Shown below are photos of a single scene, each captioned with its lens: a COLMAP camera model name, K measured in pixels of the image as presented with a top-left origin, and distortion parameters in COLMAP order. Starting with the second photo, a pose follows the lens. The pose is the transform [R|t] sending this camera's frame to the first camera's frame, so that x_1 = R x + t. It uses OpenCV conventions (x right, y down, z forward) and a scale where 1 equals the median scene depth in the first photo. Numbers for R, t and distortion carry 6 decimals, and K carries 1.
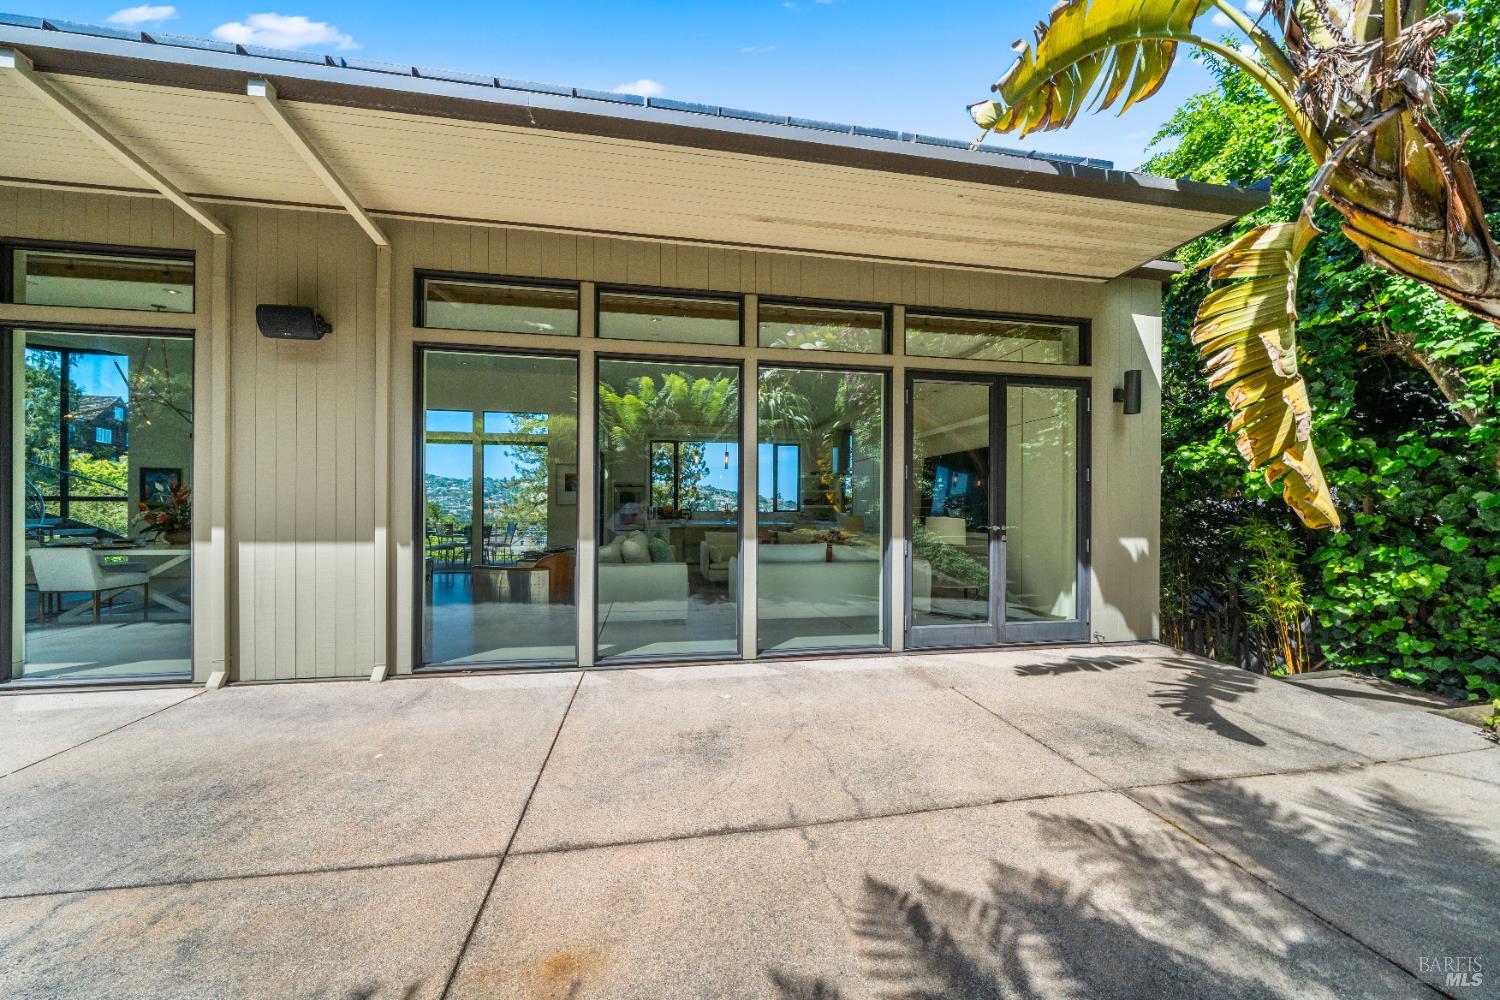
lens RADIAL K [[515.3, 0, 747.6], [0, 515.3, 506.7], [0, 0, 1]] dist [-0.000354, -0.000412]
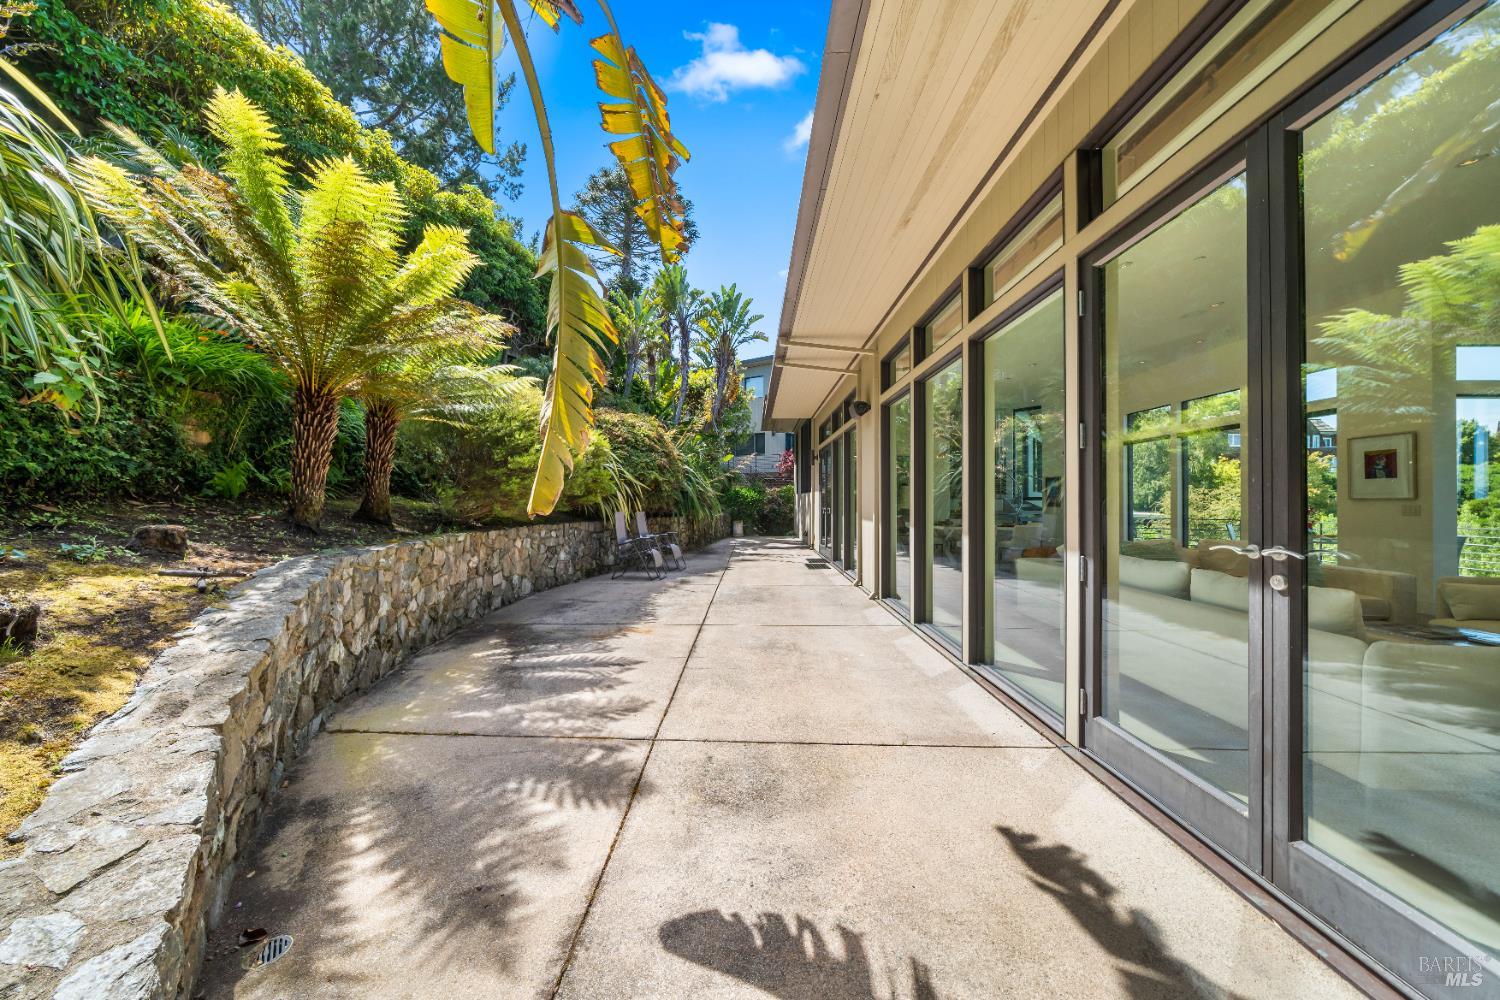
lens RADIAL K [[515.3, 0, 746.2], [0, 515.3, 503.3], [0, 0, 1]] dist [-0.000354, -0.000412]
pose [[-0.198666, -0.004976, -0.980055, 2.054444], [-0.000916, 0.999988, -0.004891, 0.011939], [0.980067, -0.000074, -0.198668, 1.613712]]
